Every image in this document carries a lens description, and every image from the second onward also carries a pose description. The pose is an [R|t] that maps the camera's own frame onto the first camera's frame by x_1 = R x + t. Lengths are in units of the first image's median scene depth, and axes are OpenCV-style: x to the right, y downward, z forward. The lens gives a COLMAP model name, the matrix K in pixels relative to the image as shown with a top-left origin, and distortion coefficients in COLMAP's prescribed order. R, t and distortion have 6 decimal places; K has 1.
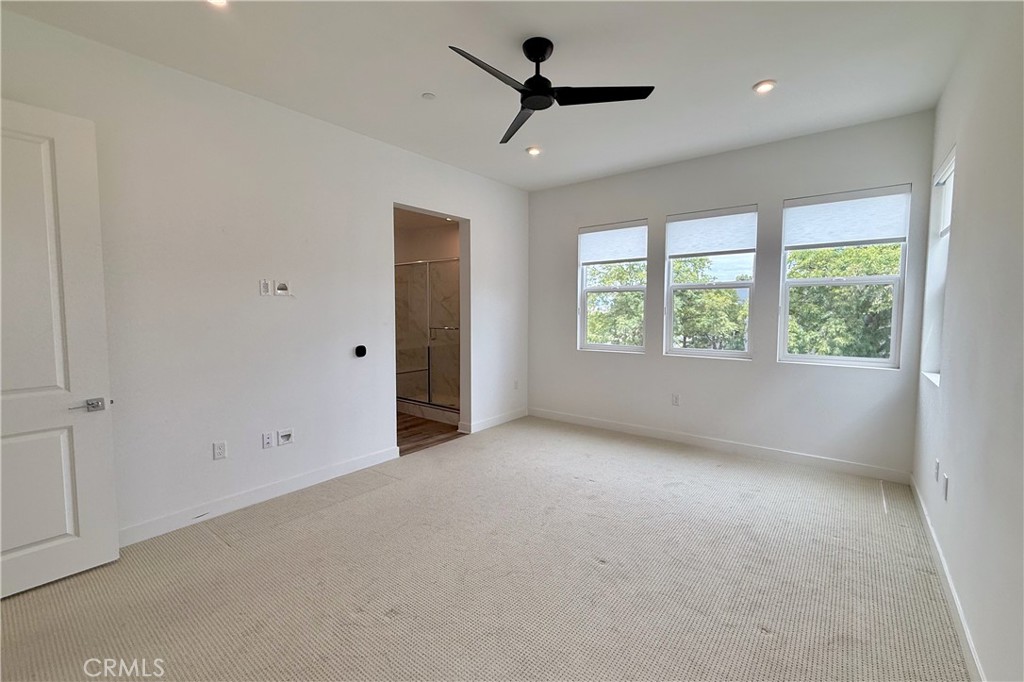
lens RADIAL K [[421.4, 0, 520.6], [0, 421.4, 344.8], [0, 0, 1]] dist [-0.000380, -0.000475]
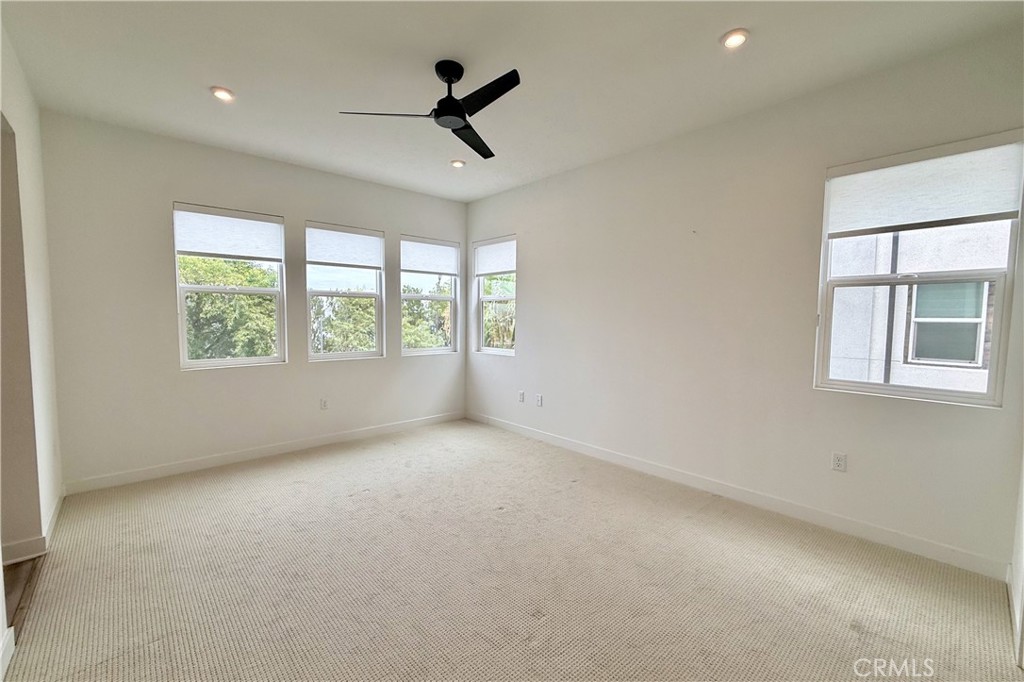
lens RADIAL K [[421.4, 0, 509.9], [0, 421.4, 345.9], [0, 0, 1]] dist [-0.000380, -0.000475]
pose [[0.194412, -0.063282, 0.978877, -0.607870], [0.082263, 0.995453, 0.048016, -0.023921], [-0.977464, 0.071191, 0.198734, 0.399995]]
